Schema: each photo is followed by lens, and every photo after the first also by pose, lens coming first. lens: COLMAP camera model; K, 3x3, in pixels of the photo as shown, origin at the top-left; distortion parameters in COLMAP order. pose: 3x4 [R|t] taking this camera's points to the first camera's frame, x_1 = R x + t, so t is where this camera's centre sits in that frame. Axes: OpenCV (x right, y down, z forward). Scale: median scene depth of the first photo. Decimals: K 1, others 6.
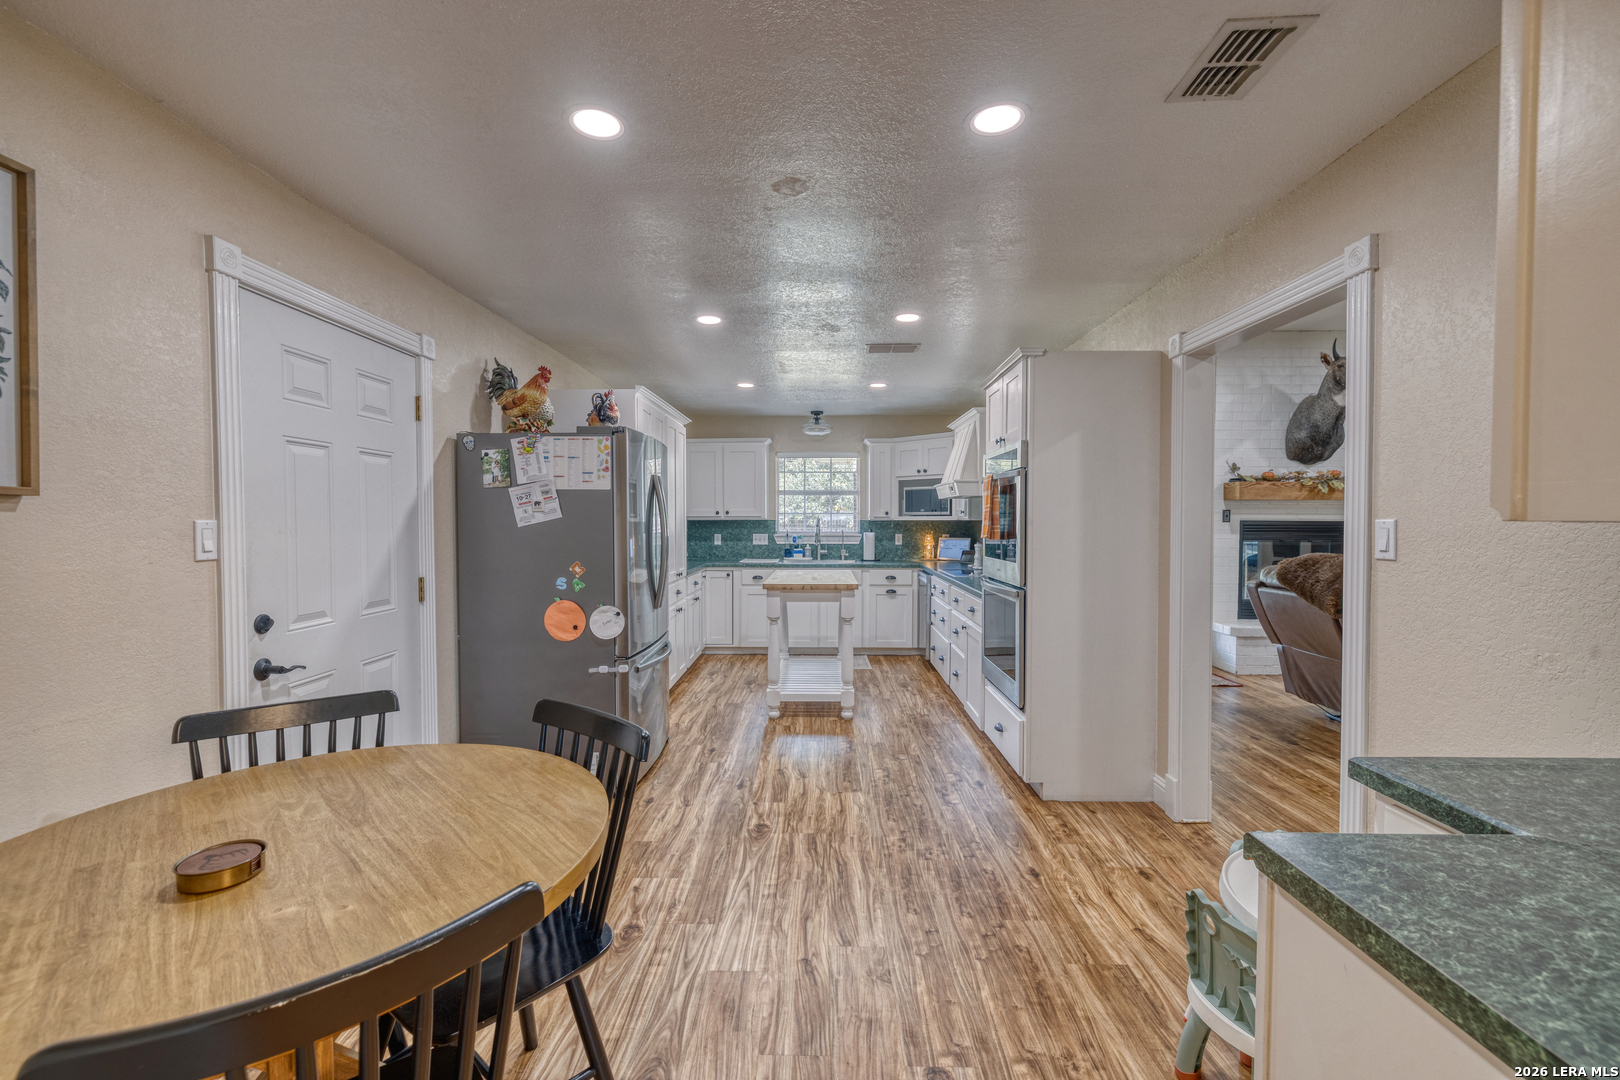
lens RADIAL K [[683.2, 0, 809.2], [0, 683.2, 536.6], [0, 0, 1]] dist [0.002026, 0.000331]
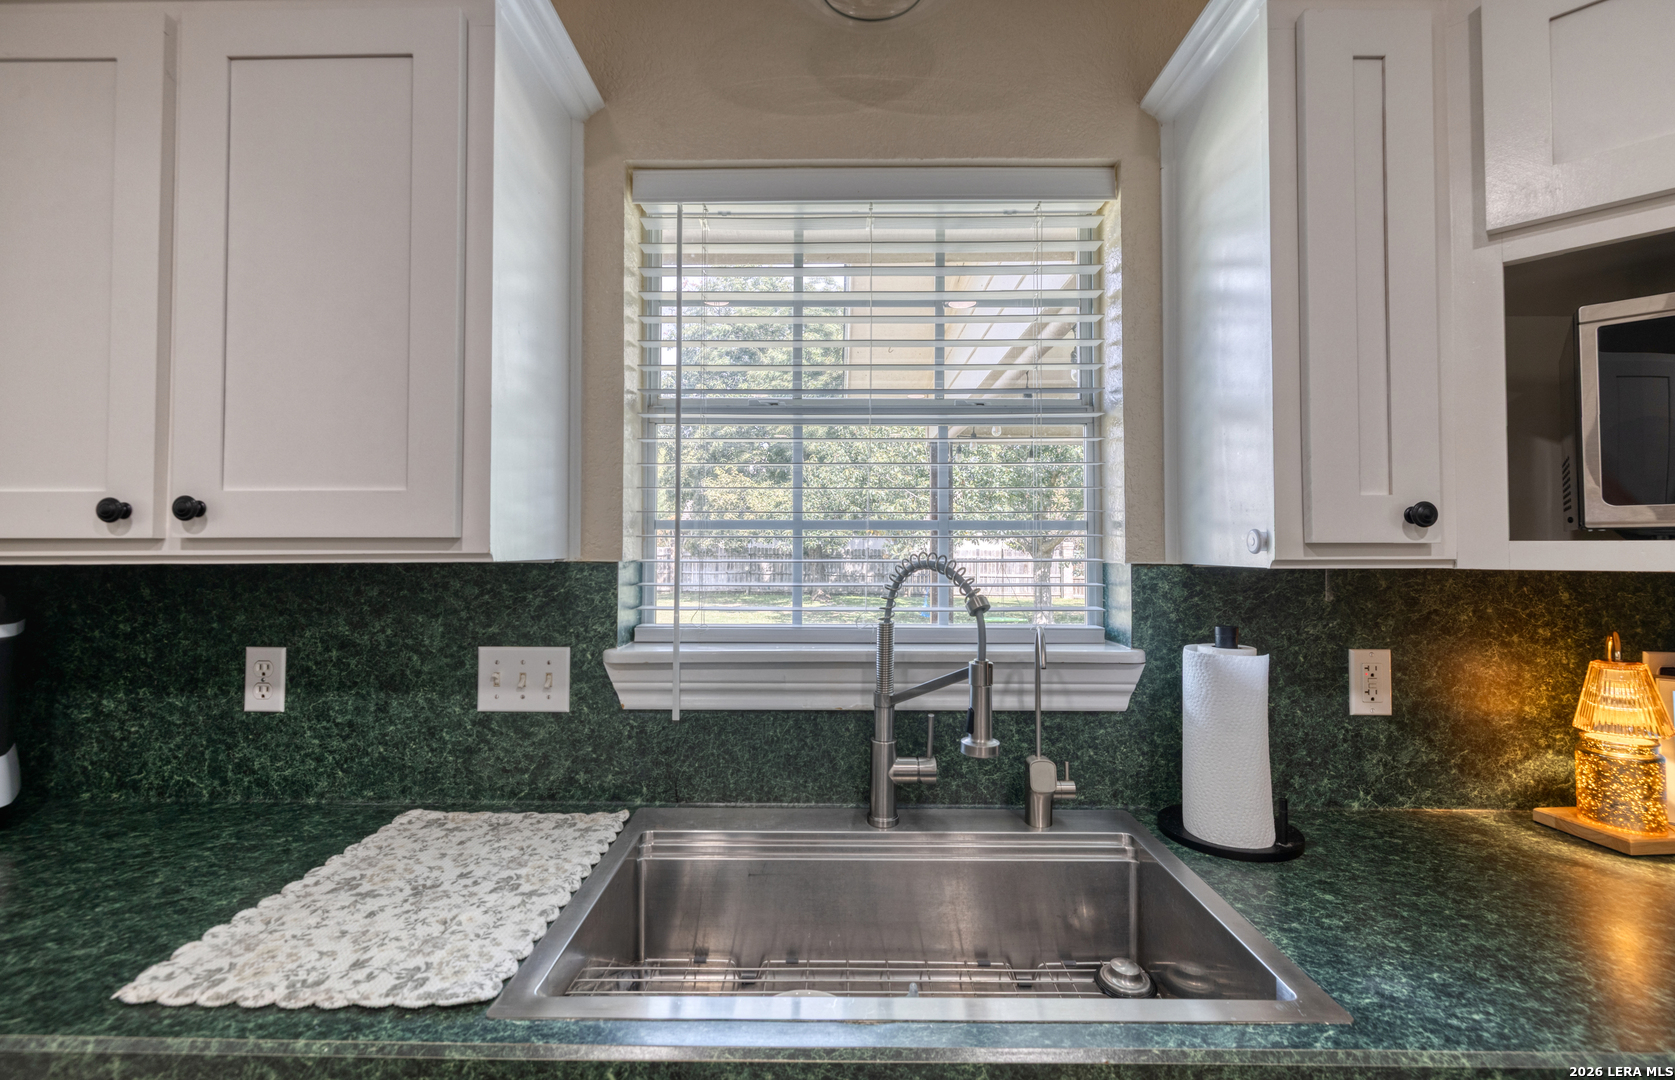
lens RADIAL K [[715.7, 0, 837.5], [0, 715.7, 540.0], [0, 0, 1]] dist [-0.000105, -0.000010]
pose [[0.999905, 0.000875, 0.013783, 0.001656], [-0.000349, 0.999273, -0.038130, -0.023629], [-0.013807, 0.038122, 0.999178, 0.840532]]
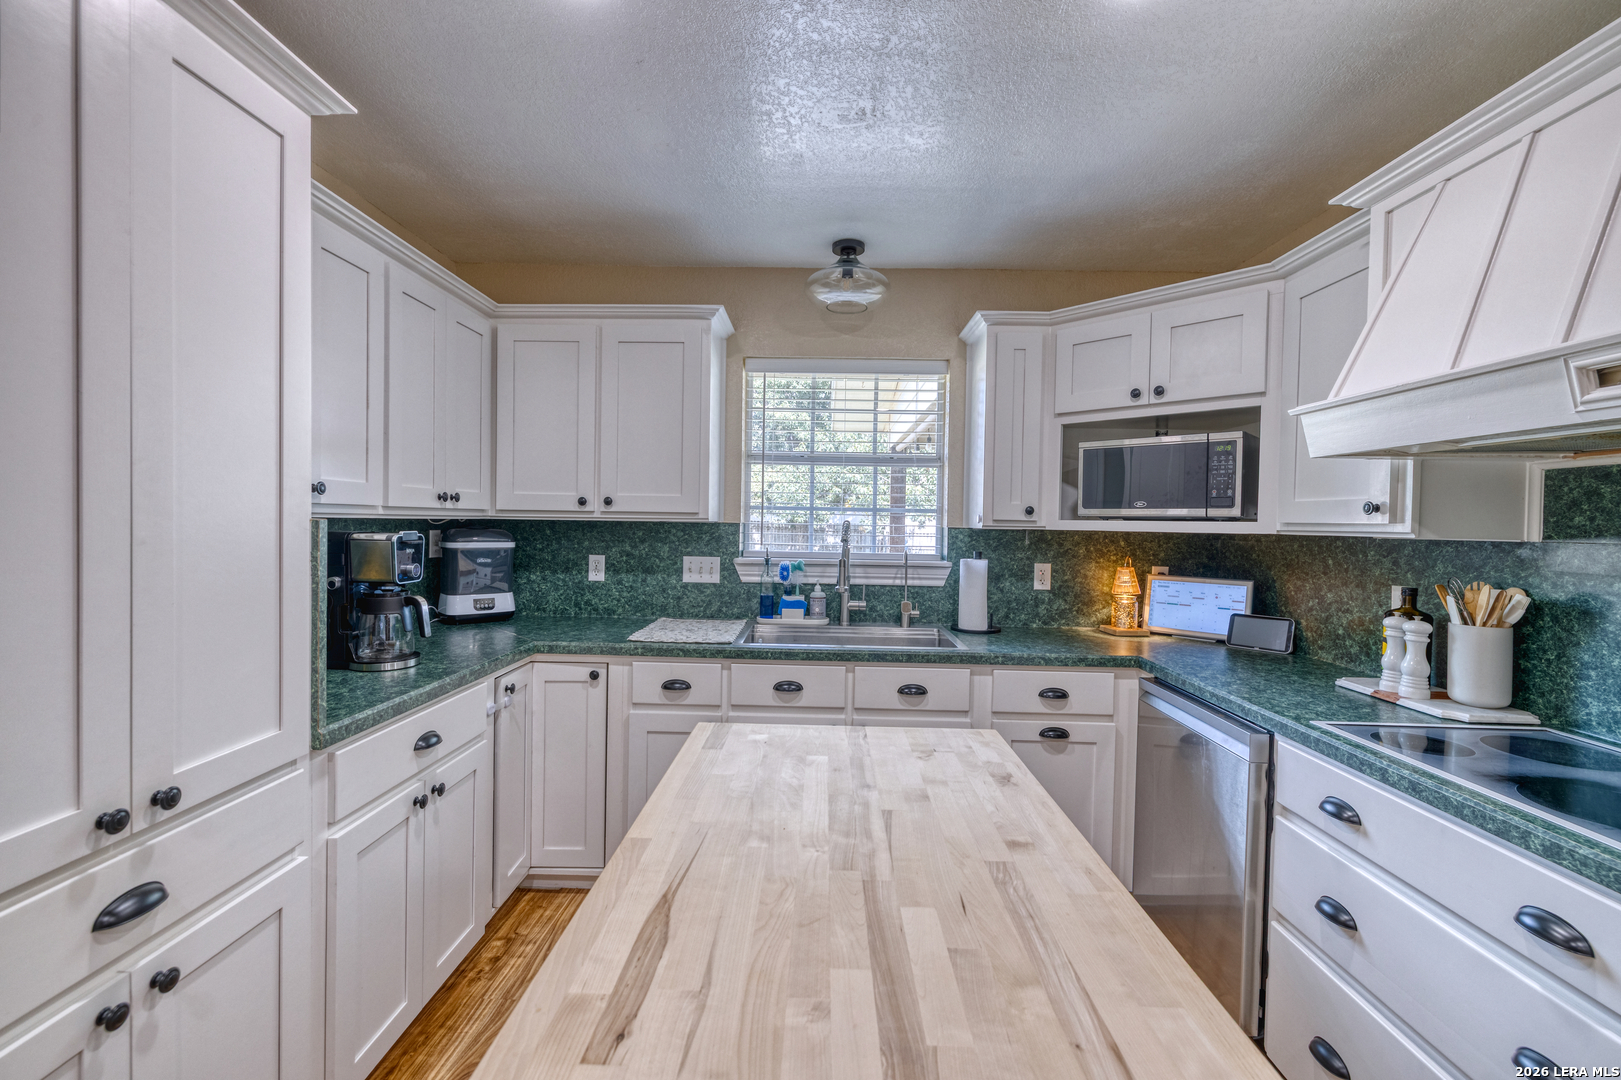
lens RADIAL K [[683.6, 0, 809.7], [0, 683.6, 536.6], [0, 0, 1]] dist [0.002026, 0.000331]
pose [[0.999835, 0.018172, -0.000735, -0.006957], [-0.018176, 0.999818, -0.005790, -0.015060], [0.000630, 0.005803, 0.999983, 0.602880]]
